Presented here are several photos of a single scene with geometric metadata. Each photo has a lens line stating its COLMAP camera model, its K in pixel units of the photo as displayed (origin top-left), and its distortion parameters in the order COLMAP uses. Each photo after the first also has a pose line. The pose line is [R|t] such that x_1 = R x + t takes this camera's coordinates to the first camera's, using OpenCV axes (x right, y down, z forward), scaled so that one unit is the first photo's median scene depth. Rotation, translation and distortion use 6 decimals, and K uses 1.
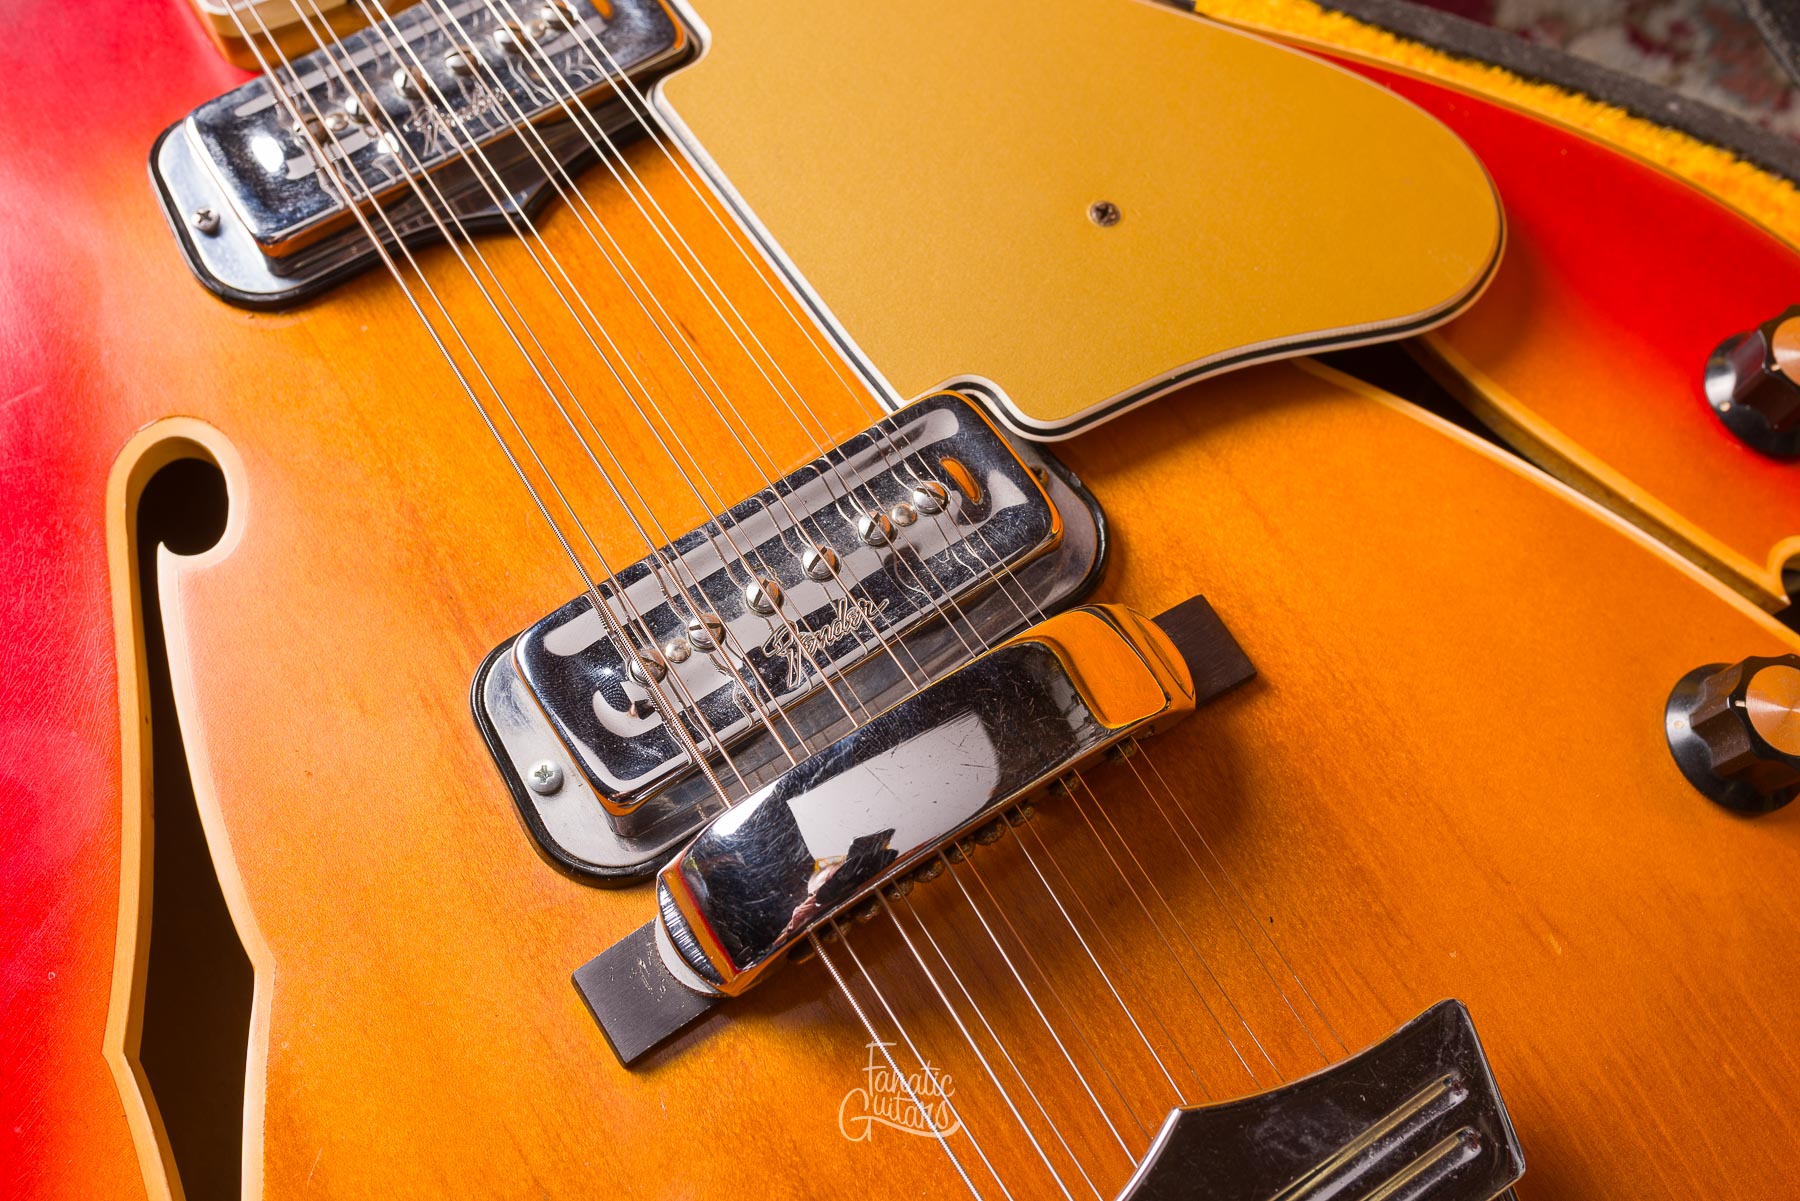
lens RADIAL K [[1824.1, 0, 896.0], [0, 1824.1, 599.8], [0, 0, 1]] dist [-0.000103, 0.000842]
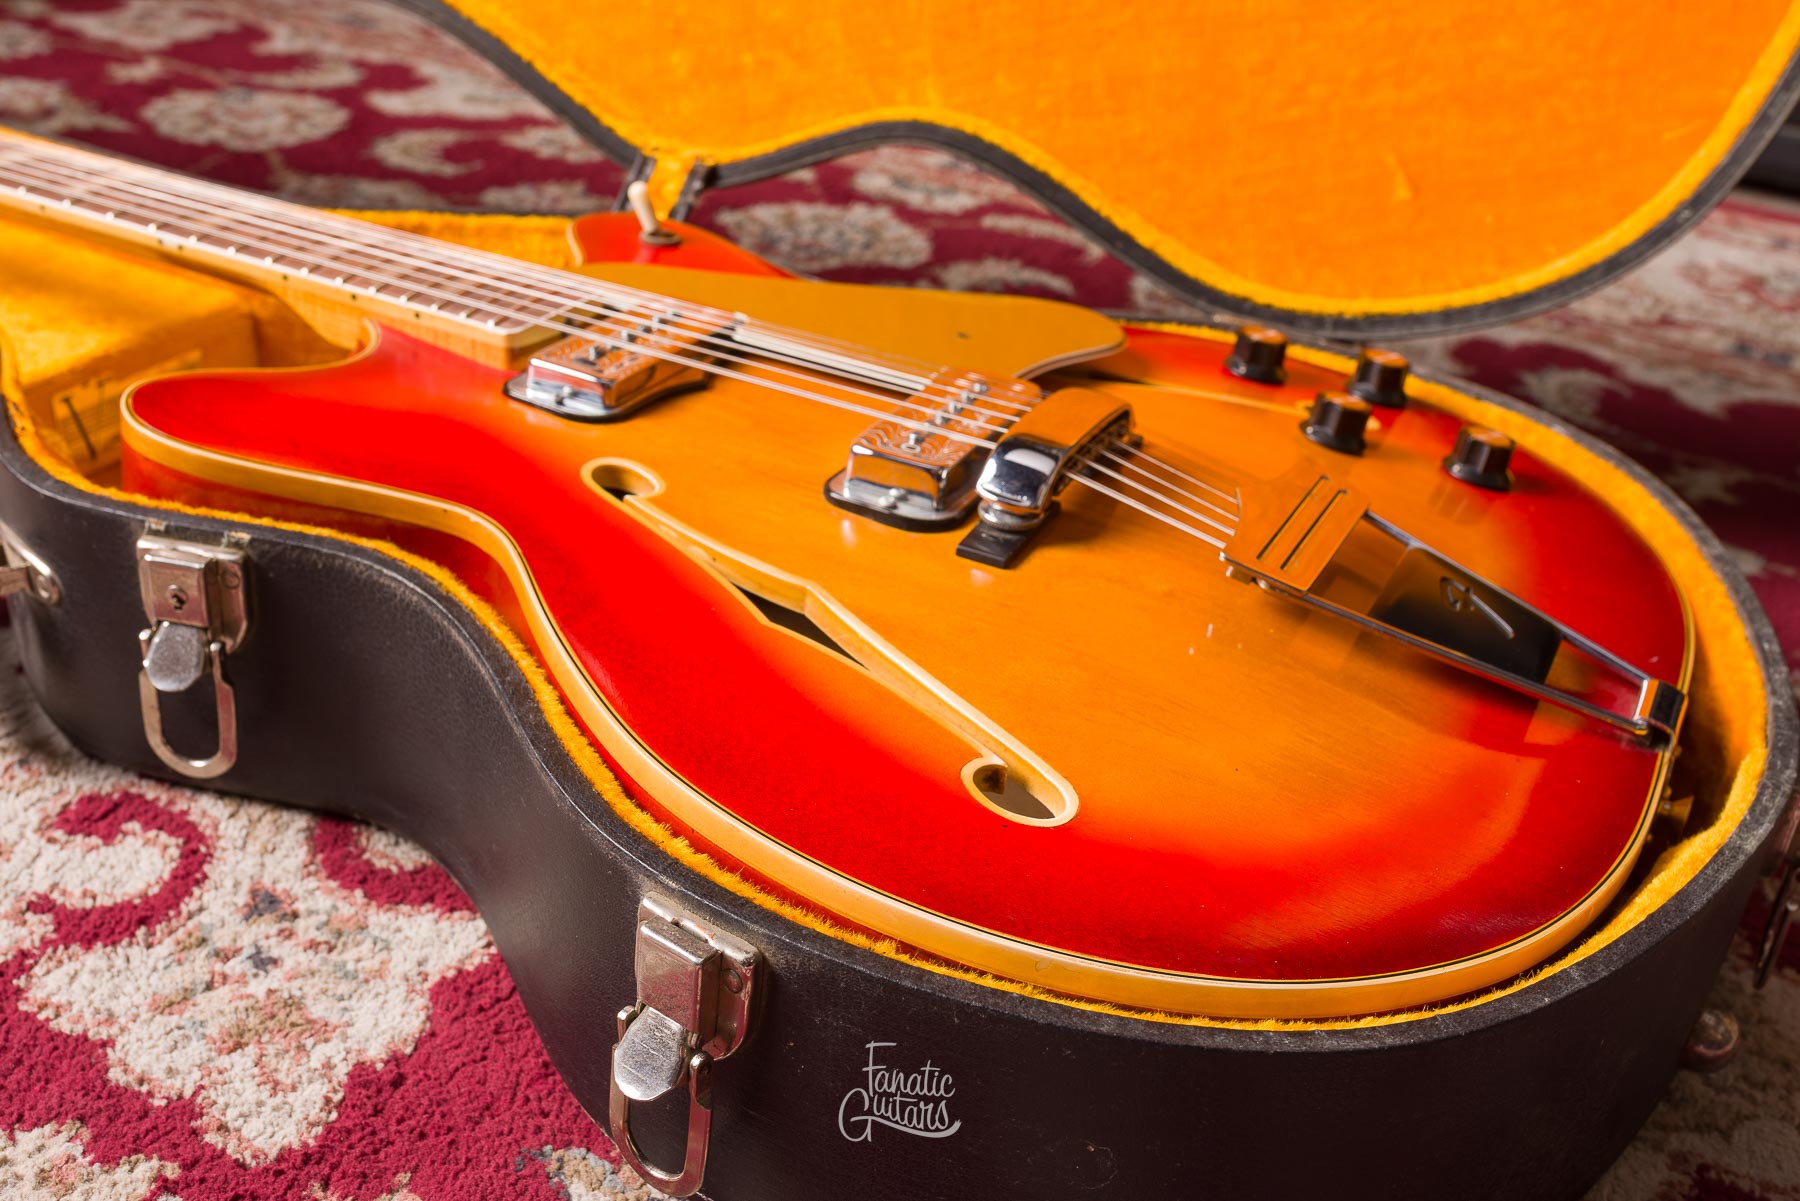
lens RADIAL K [[1943.6, 0, 898.0], [0, 1943.6, 599.2], [0, 0, 1]] dist [-0.005677, 0.024435]
pose [[0.861598, -0.195091, 0.468603, -1.086620], [0.432054, 0.766422, -0.475317, 1.079539], [-0.266418, 0.611994, 0.744638, -0.459796]]
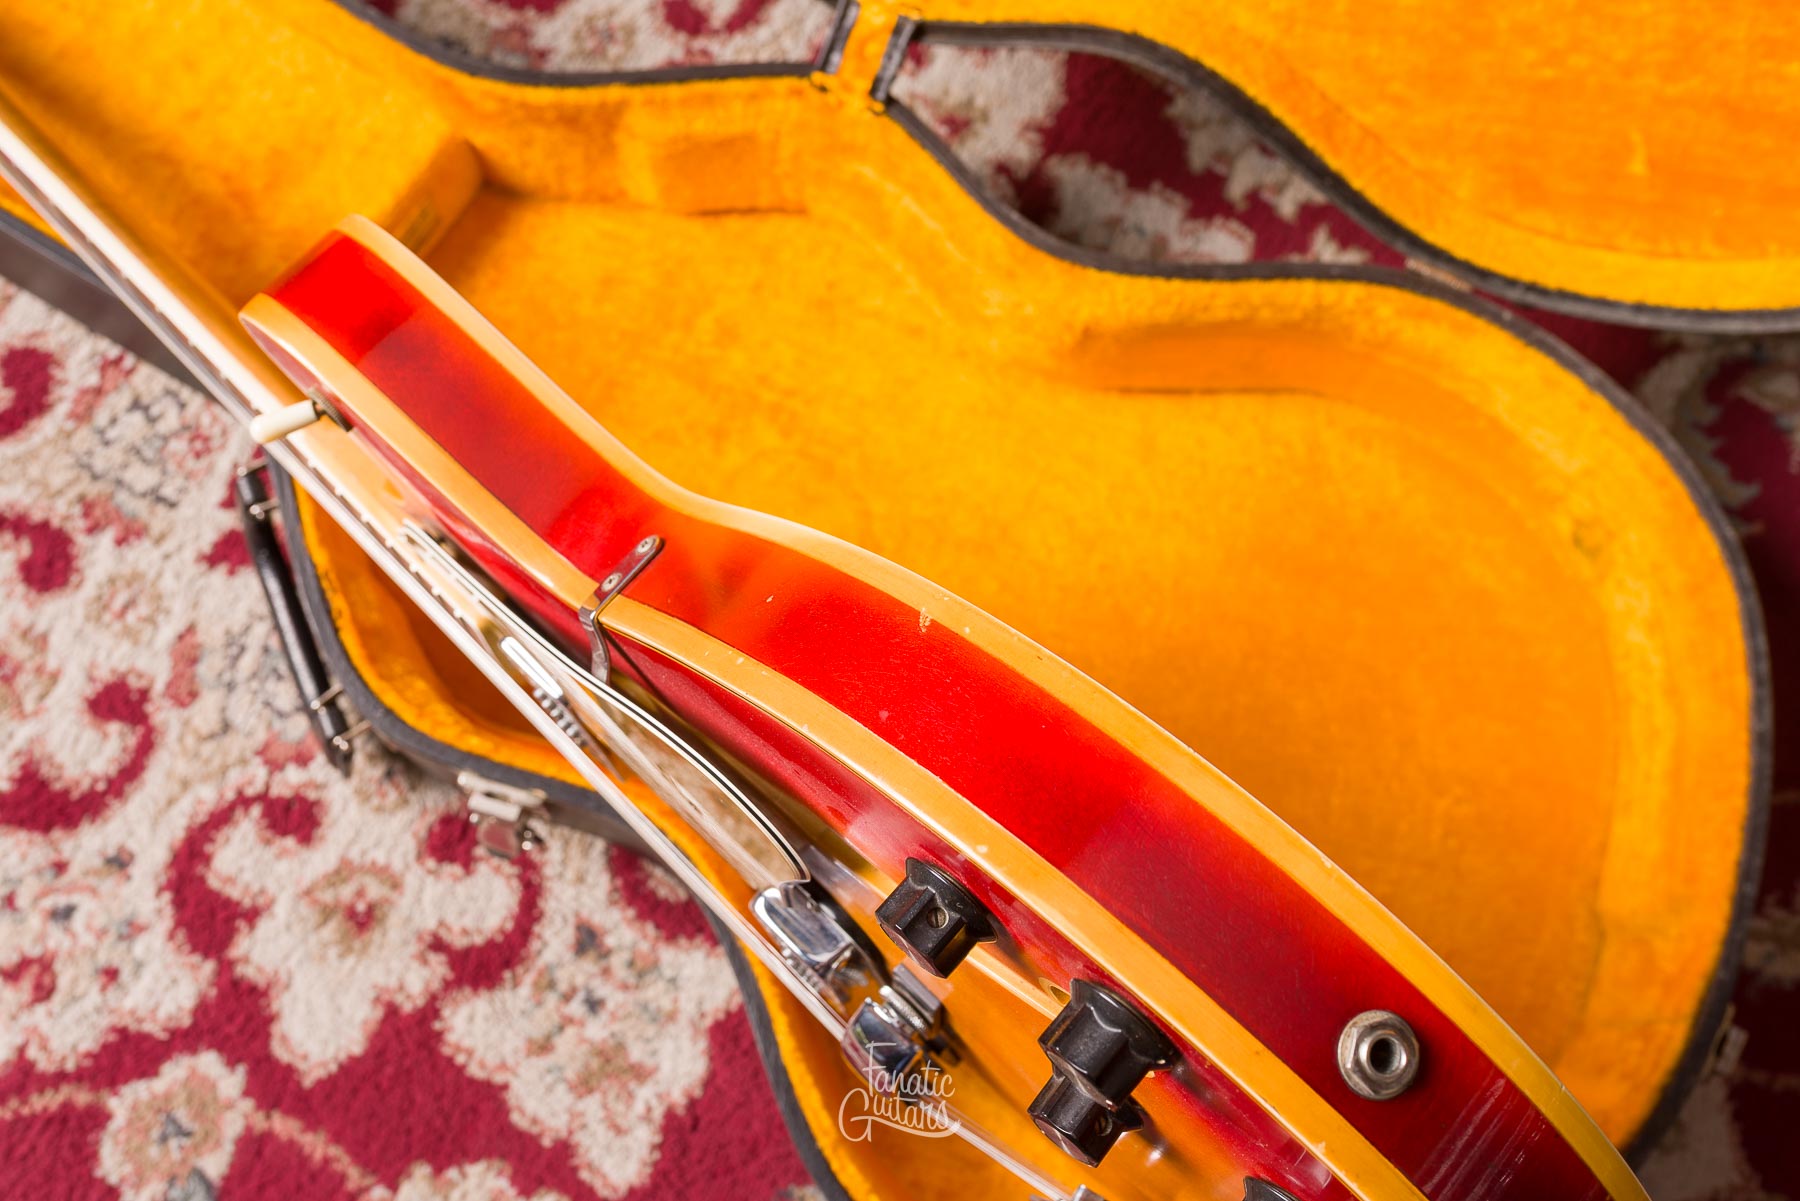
lens RADIAL K [[1768.2, 0, 906.7], [0, 1768.2, 601.5], [0, 0, 1]] dist [-0.004250, 0.020164]
pose [[0.909014, -0.392071, 0.141331, -0.552579], [0.366583, 0.913509, 0.176404, -0.543599], [-0.198270, -0.108544, 0.974119, -1.117020]]
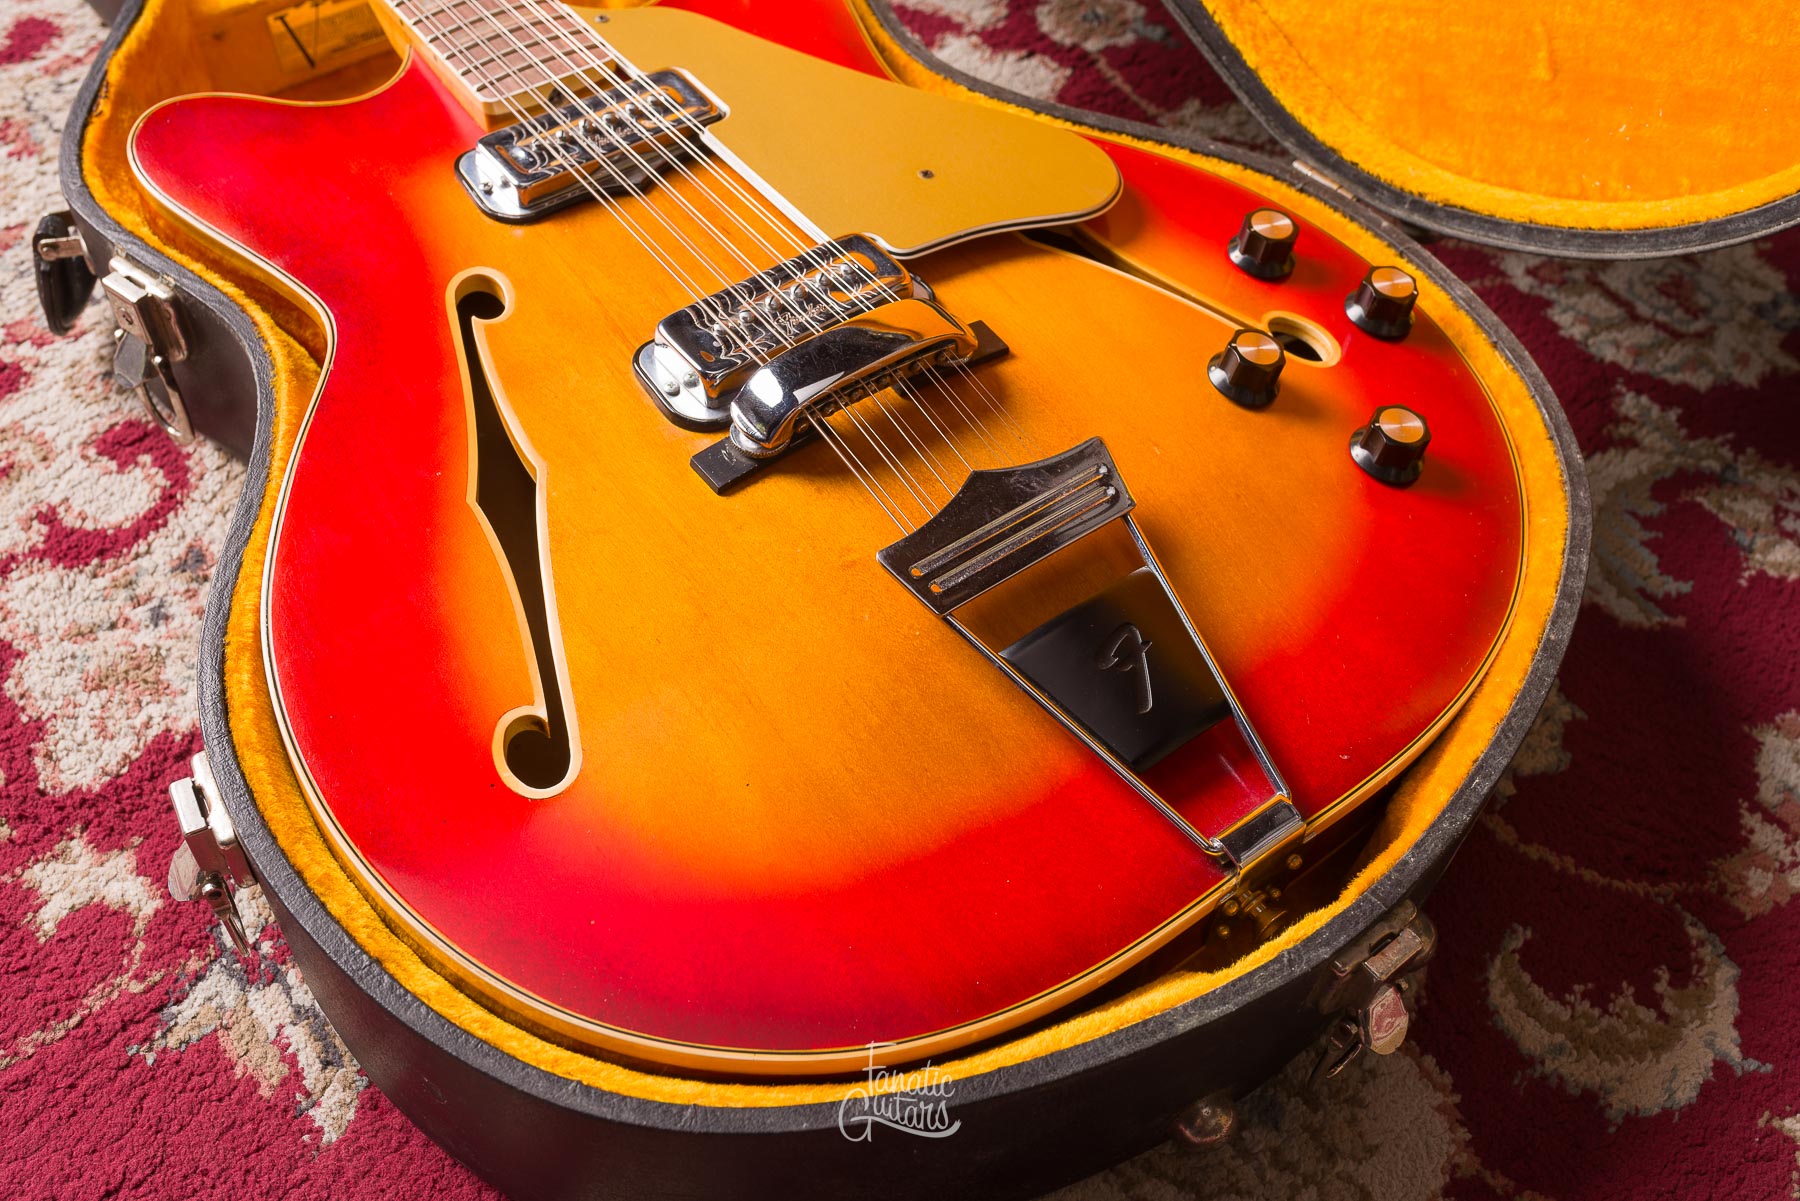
lens RADIAL K [[1753.7, 0, 900.0], [0, 1753.7, 601.3], [0, 0, 1]] dist [0.001236, -0.003138]
pose [[0.997314, -0.041072, 0.060641, -0.057681], [0.055186, 0.965766, -0.253477, 0.787823], [-0.048154, 0.256142, 0.965439, -0.821671]]
